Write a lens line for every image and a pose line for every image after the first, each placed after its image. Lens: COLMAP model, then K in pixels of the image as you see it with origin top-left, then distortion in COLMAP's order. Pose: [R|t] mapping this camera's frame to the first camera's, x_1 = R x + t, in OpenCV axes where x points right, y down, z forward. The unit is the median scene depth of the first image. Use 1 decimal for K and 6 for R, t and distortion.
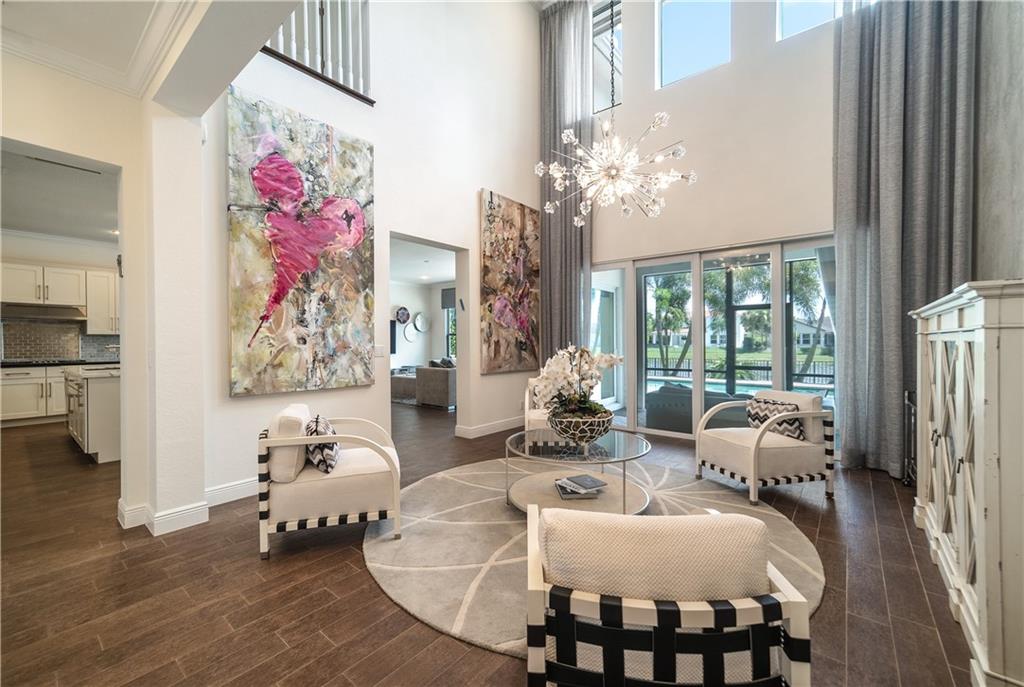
lens RADIAL K [[415.1, 0, 508.9], [0, 415.1, 347.1], [0, 0, 1]] dist [0.000594, 0.000421]
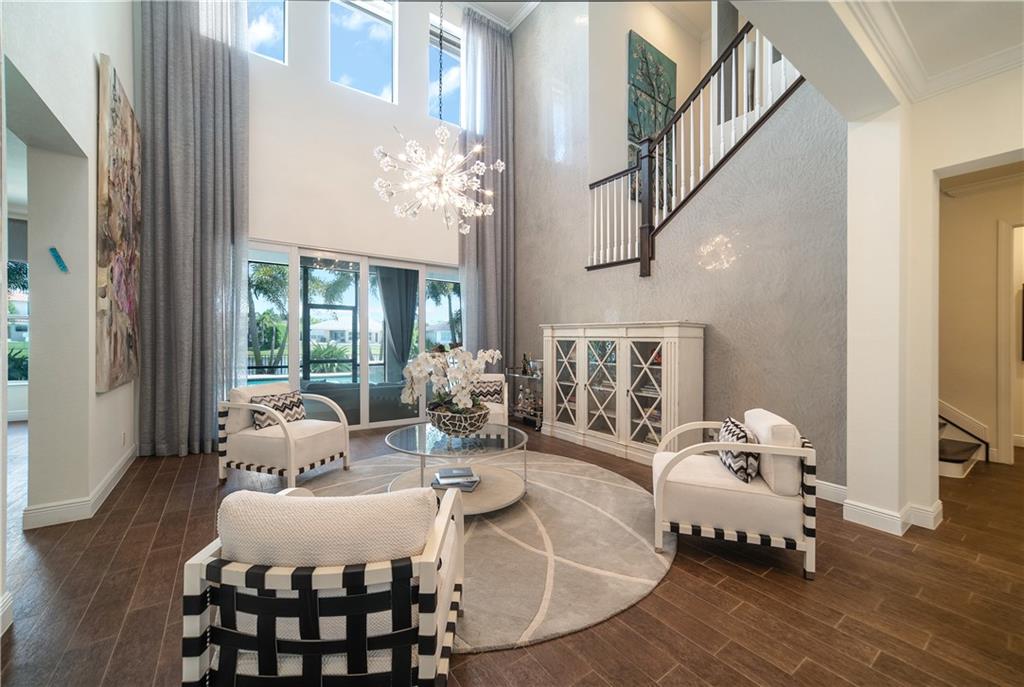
lens RADIAL K [[396.5, 0, 509.4], [0, 396.5, 341.3], [0, 0, 1]] dist [-0.016094, 0.004838]
pose [[0.272397, 0.003381, 0.962179, -0.578220], [-0.001563, 0.999994, -0.003071, -0.003243], [-0.962184, -0.000668, 0.272401, 0.472074]]
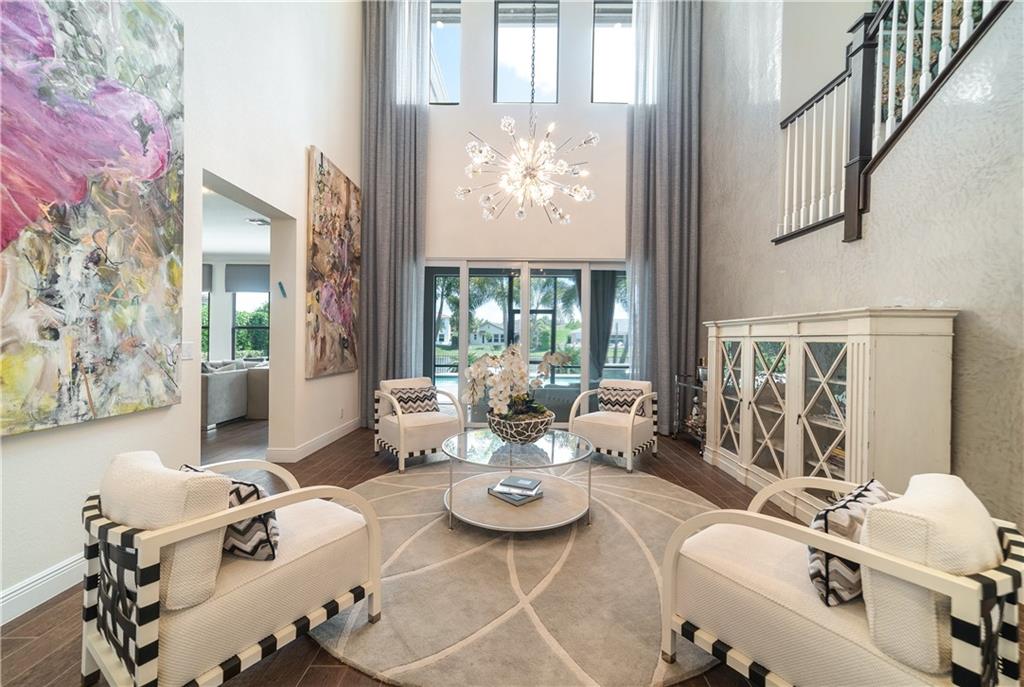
lens RADIAL K [[402.2, 0, 514.2], [0, 402.2, 343.8], [0, 0, 1]] dist [-0.000896, 0.009145]
pose [[0.782754, 0.002681, 0.622326, -0.327208], [-0.001531, 0.999996, -0.002383, -0.001374], [-0.622329, 0.000913, 0.782755, 0.209597]]
